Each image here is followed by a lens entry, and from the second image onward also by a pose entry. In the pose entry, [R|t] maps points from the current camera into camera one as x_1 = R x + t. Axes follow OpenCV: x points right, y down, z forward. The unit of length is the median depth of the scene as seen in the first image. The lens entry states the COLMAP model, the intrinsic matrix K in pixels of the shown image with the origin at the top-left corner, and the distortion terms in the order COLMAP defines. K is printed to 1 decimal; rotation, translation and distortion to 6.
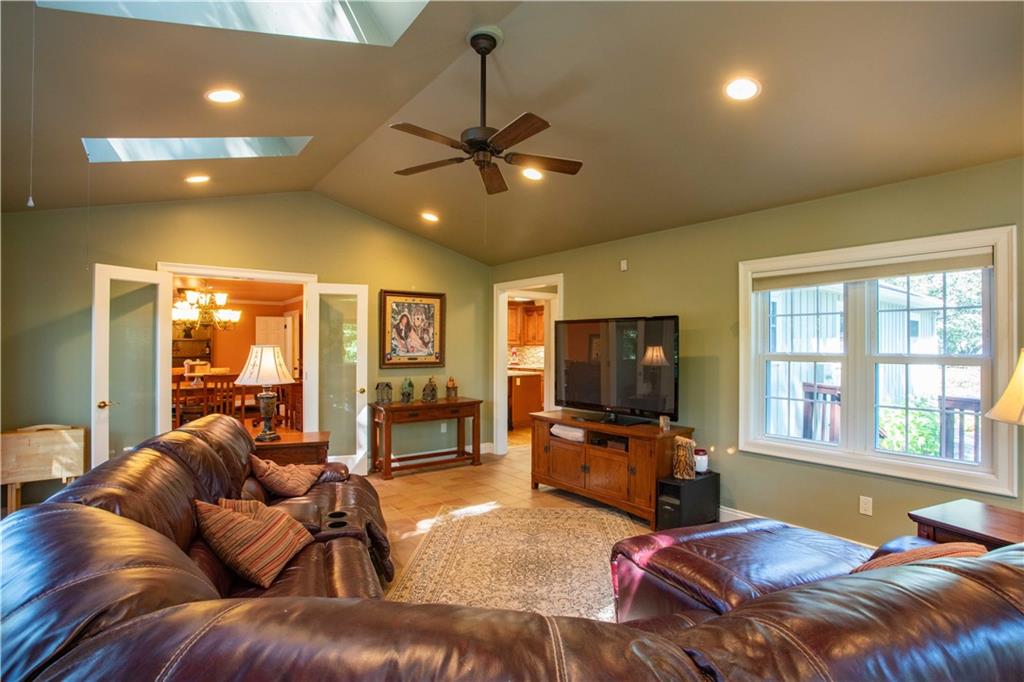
lens RADIAL K [[493.6, 0, 515.7], [0, 493.6, 338.3], [0, 0, 1]] dist [-0.053746, 0.012298]
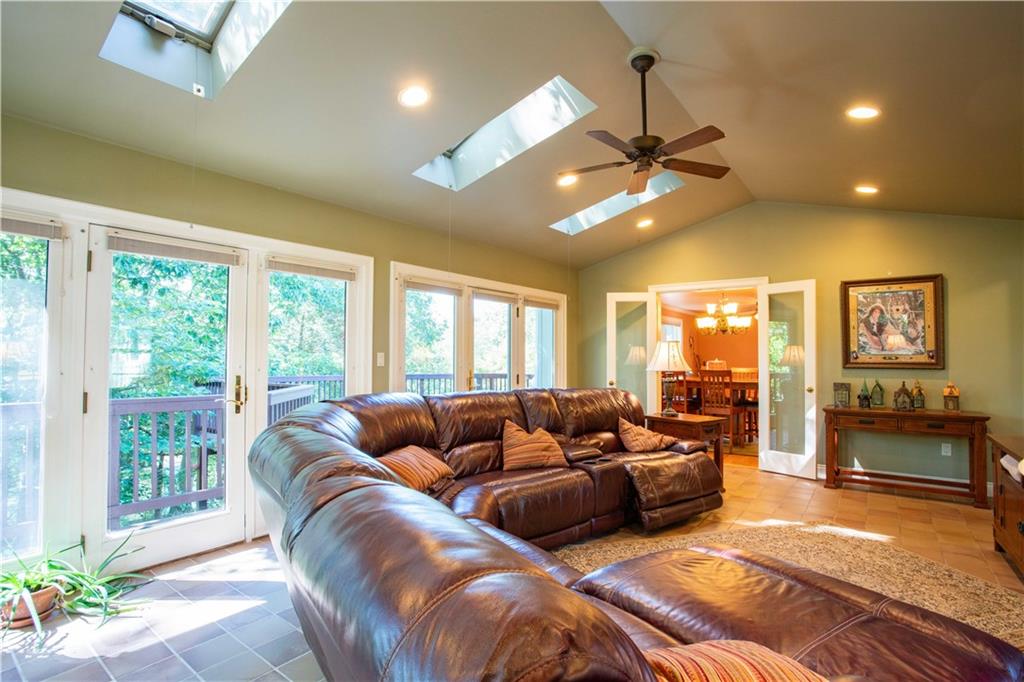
lens RADIAL K [[493.6, 0, 518.2], [0, 493.6, 343.6], [0, 0, 1]] dist [-0.053746, 0.012298]
pose [[0.295108, -0.020473, -0.955245, 0.392106], [0.012208, 0.999770, -0.017656, 0.024145], [0.955386, -0.006451, 0.295290, 0.160084]]
